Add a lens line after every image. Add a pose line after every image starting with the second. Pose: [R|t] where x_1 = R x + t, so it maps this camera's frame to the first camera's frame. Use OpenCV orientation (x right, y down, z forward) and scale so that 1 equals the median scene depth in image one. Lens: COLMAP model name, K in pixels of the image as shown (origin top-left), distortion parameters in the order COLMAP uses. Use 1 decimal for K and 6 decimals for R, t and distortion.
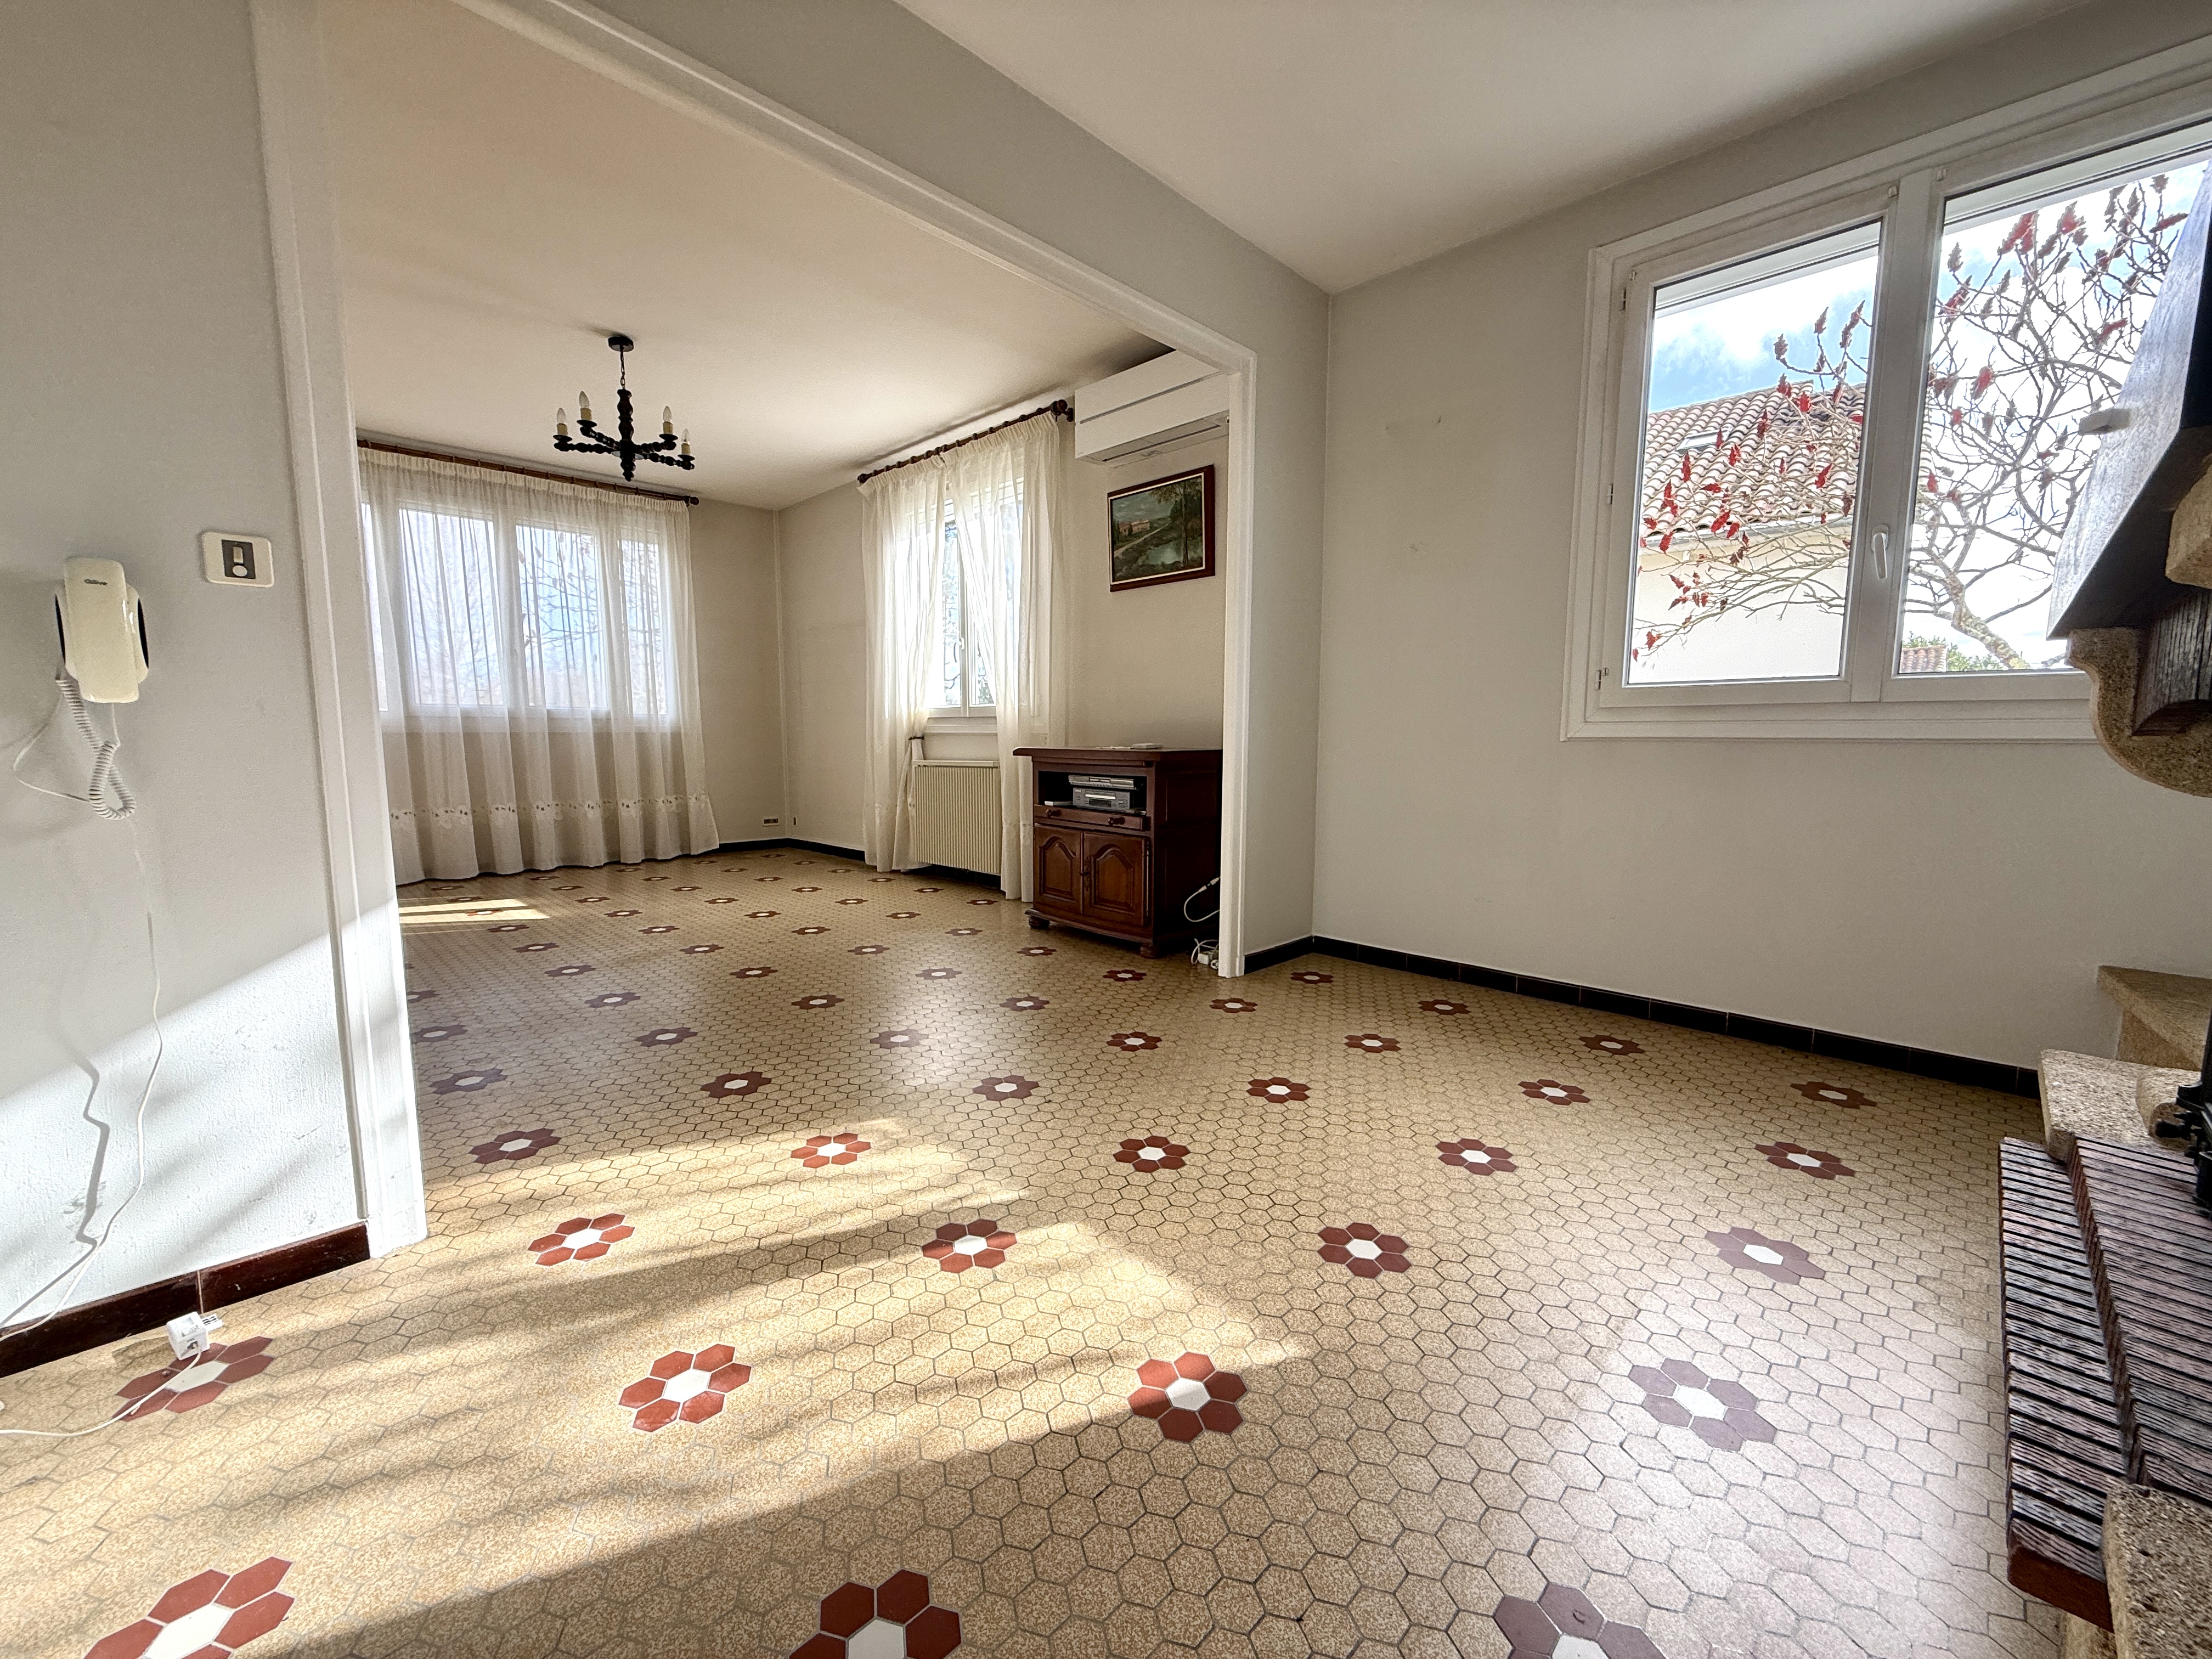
lens RADIAL K [[884.1, 0, 1105.9], [0, 884.1, 831.7], [0, 0, 1]] dist [0.000820, -0.000092]
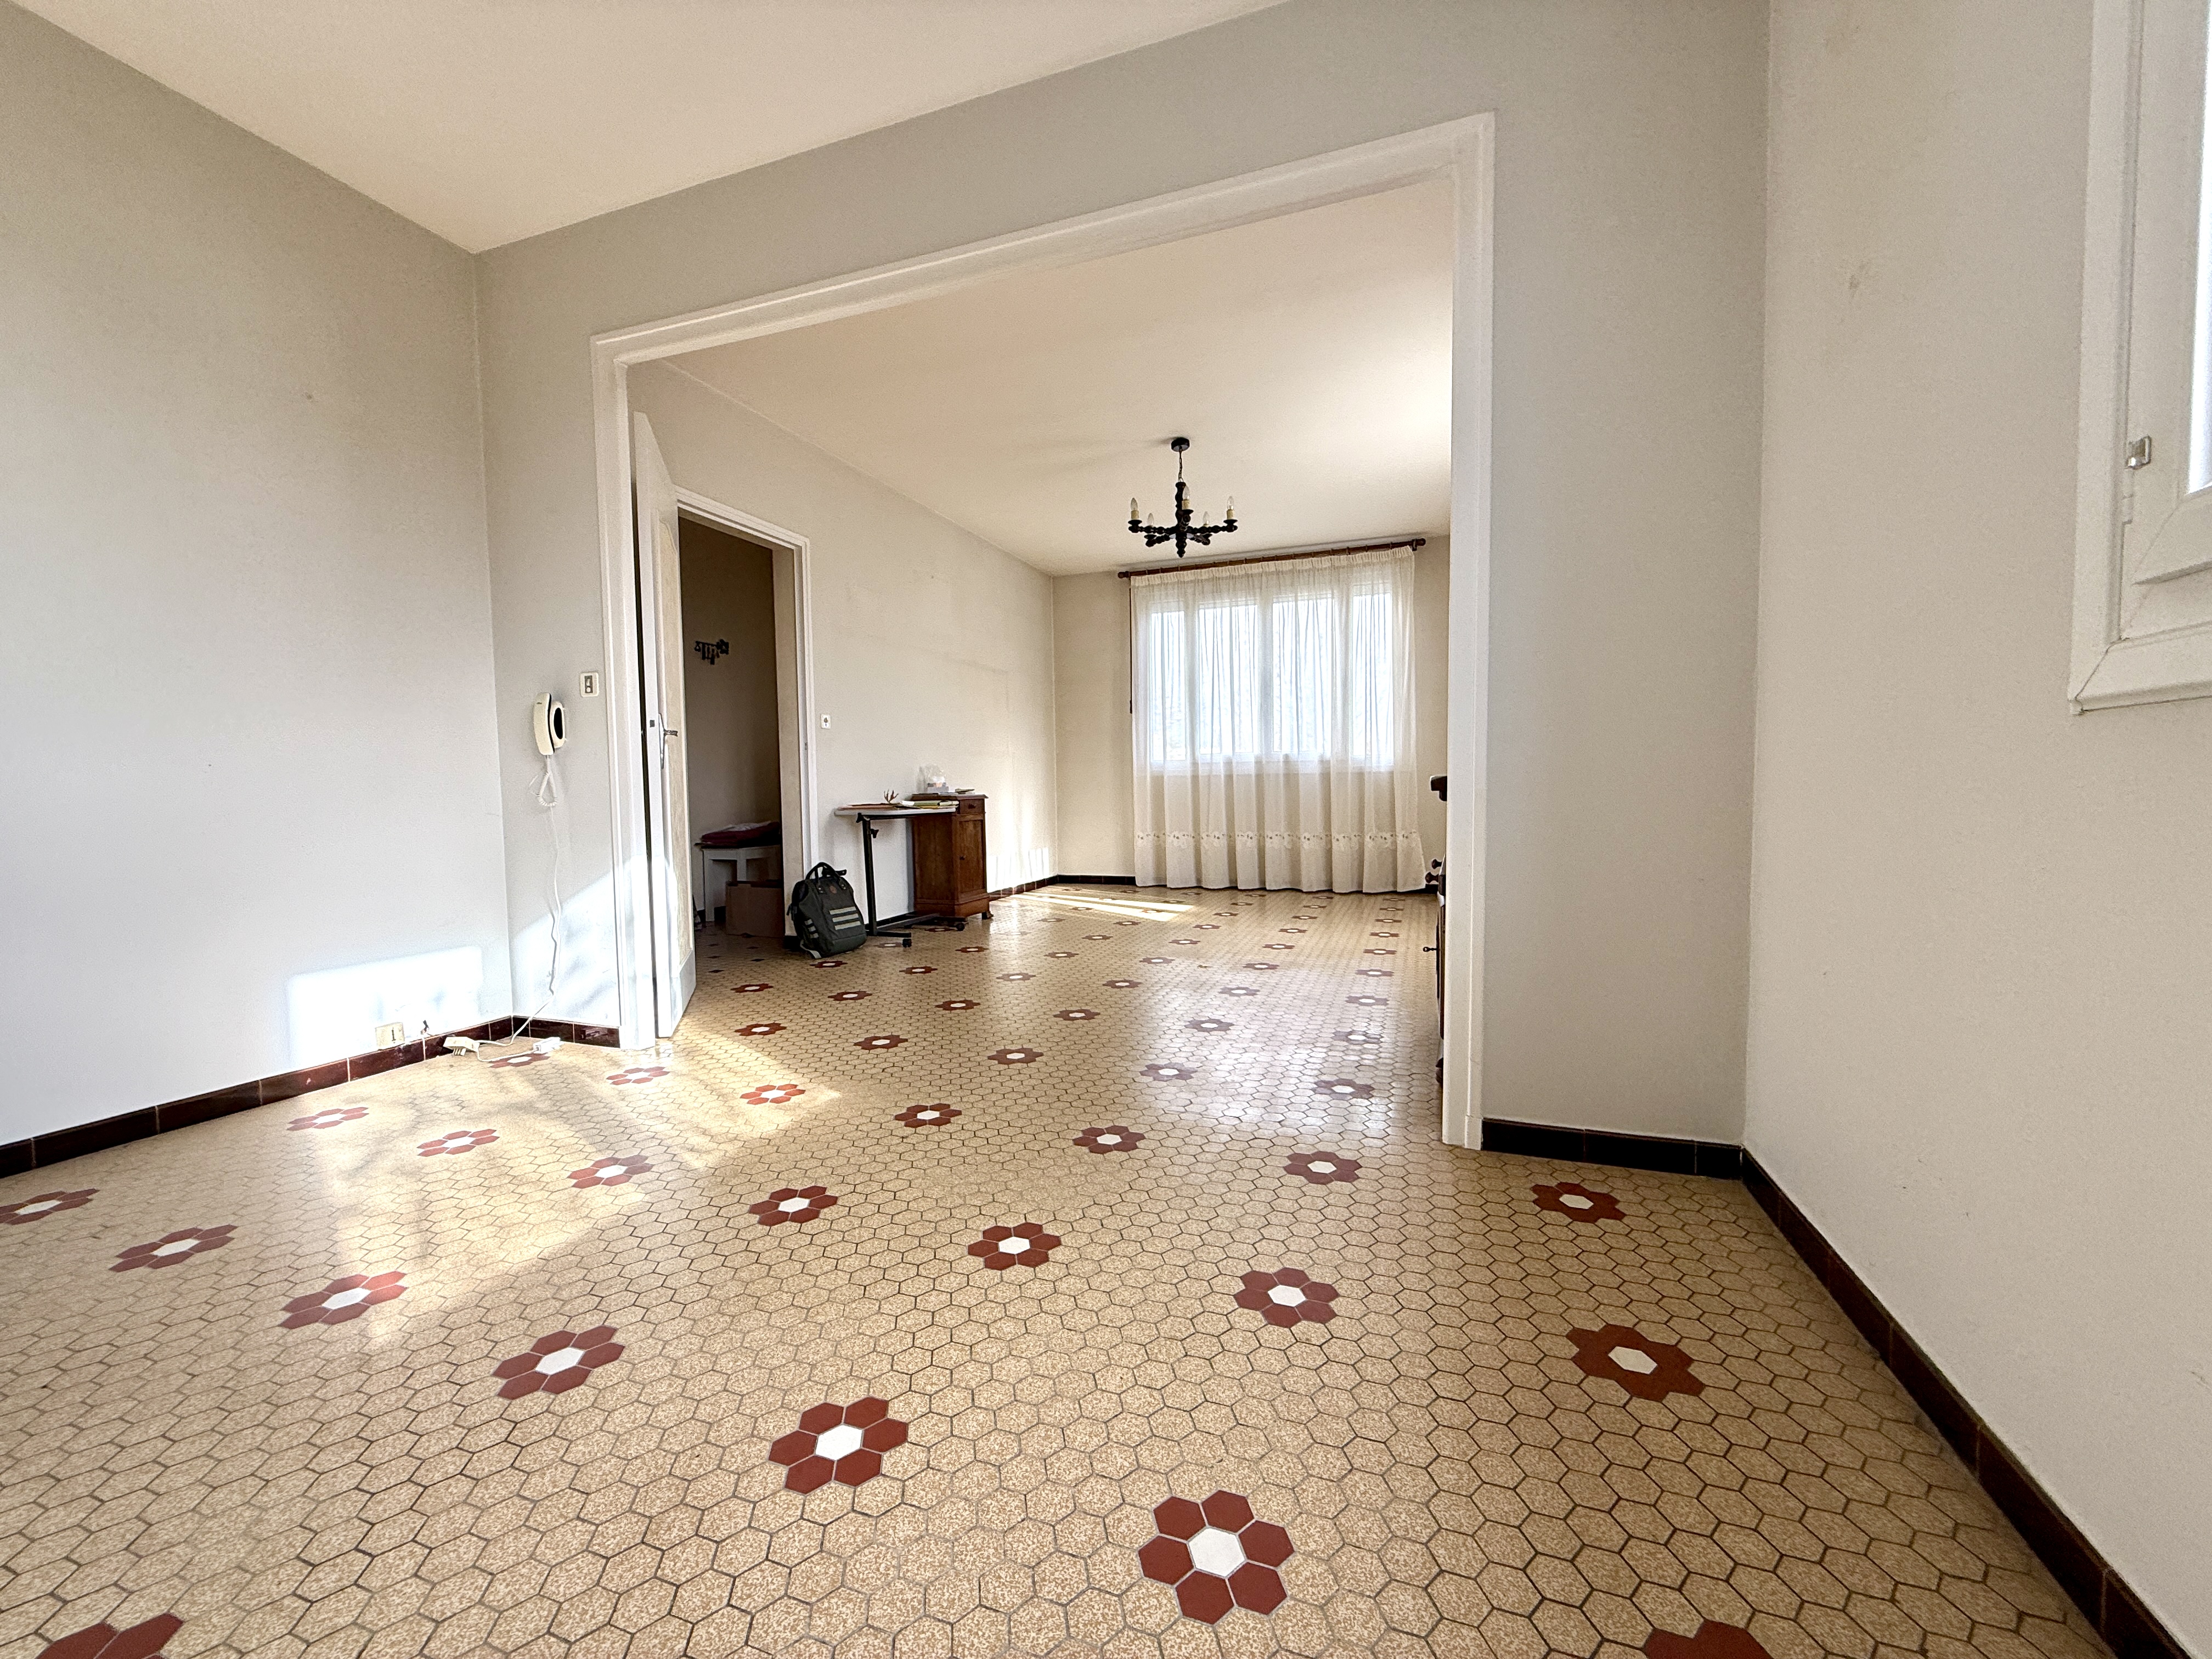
lens RADIAL K [[884.1, 0, 1105.9], [0, 884.1, 831.7], [0, 0, 1]] dist [0.000820, -0.000092]
pose [[0.416201, 0.039426, -0.908418, 0.868814], [-0.087443, 0.996164, 0.003171, -0.045182], [0.905058, 0.078115, 0.418052, 0.761511]]
